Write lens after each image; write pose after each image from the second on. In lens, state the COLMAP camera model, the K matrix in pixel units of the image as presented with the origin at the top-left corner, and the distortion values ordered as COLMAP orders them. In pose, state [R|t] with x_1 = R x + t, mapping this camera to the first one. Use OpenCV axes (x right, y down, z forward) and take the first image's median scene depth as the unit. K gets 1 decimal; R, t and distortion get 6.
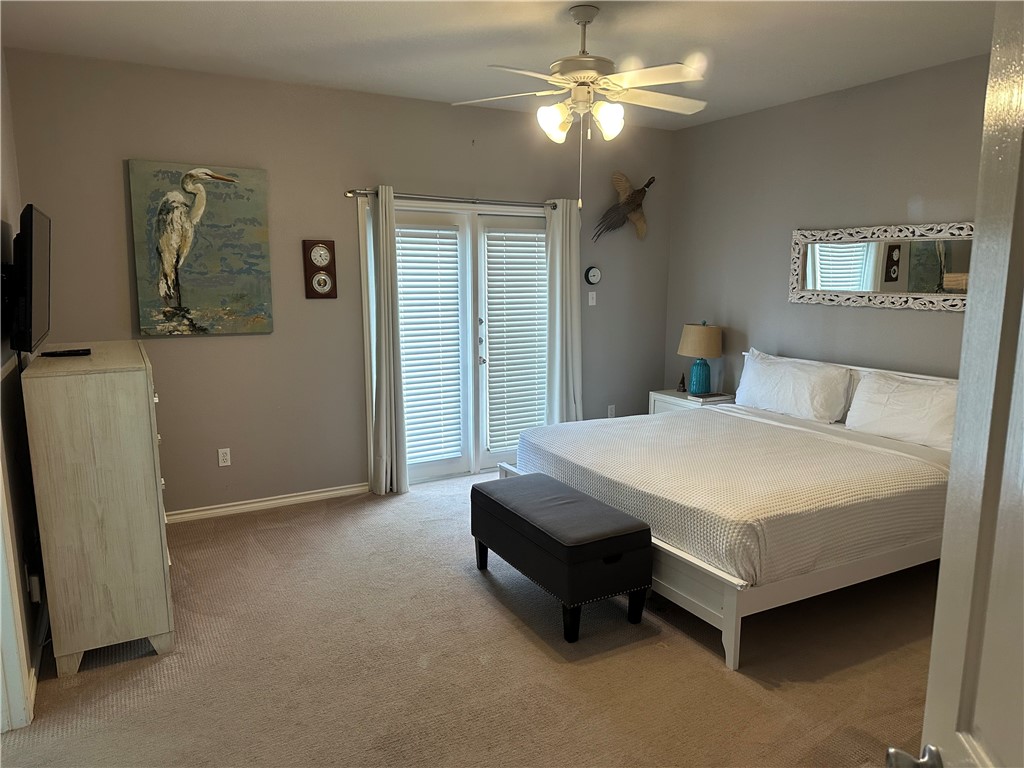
lens RADIAL K [[710.9, 0, 516.8], [0, 710.9, 391.4], [0, 0, 1]] dist [0.111450, -0.147465]
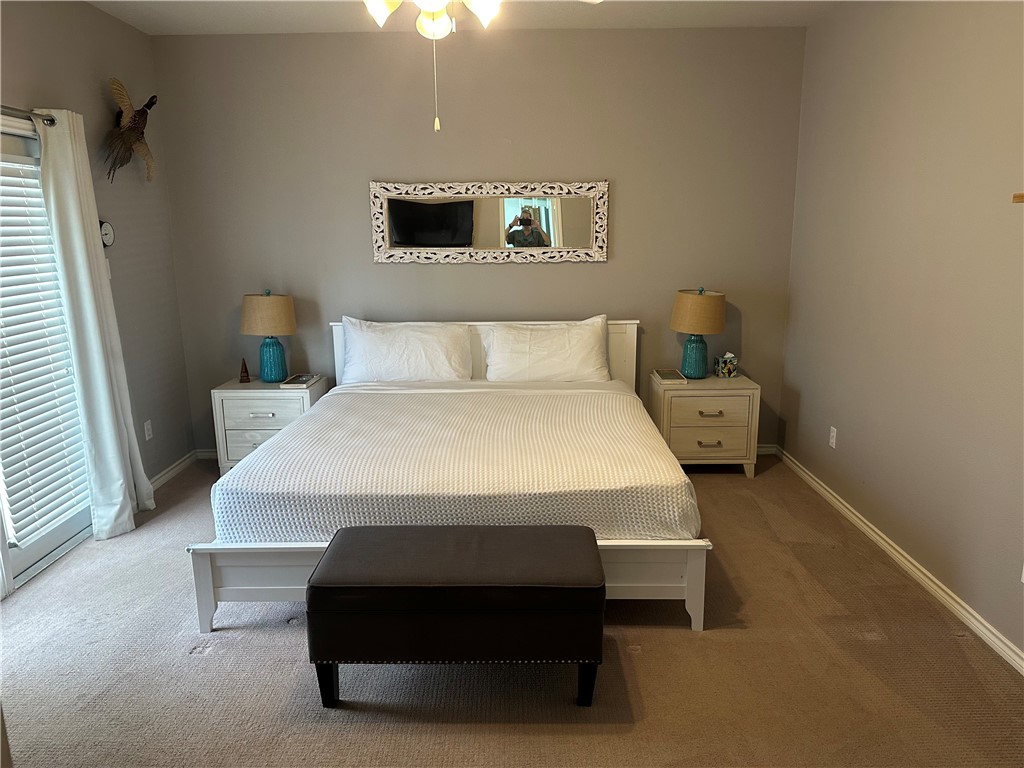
lens RADIAL K [[710.9, 0, 516.8], [0, 710.9, 391.4], [0, 0, 1]] dist [0.111450, -0.147465]
pose [[0.501614, -0.198822, 0.841934, -0.379848], [0.155669, 0.978090, 0.138229, -0.069821], [-0.850970, 0.061725, 0.521574, 0.438547]]
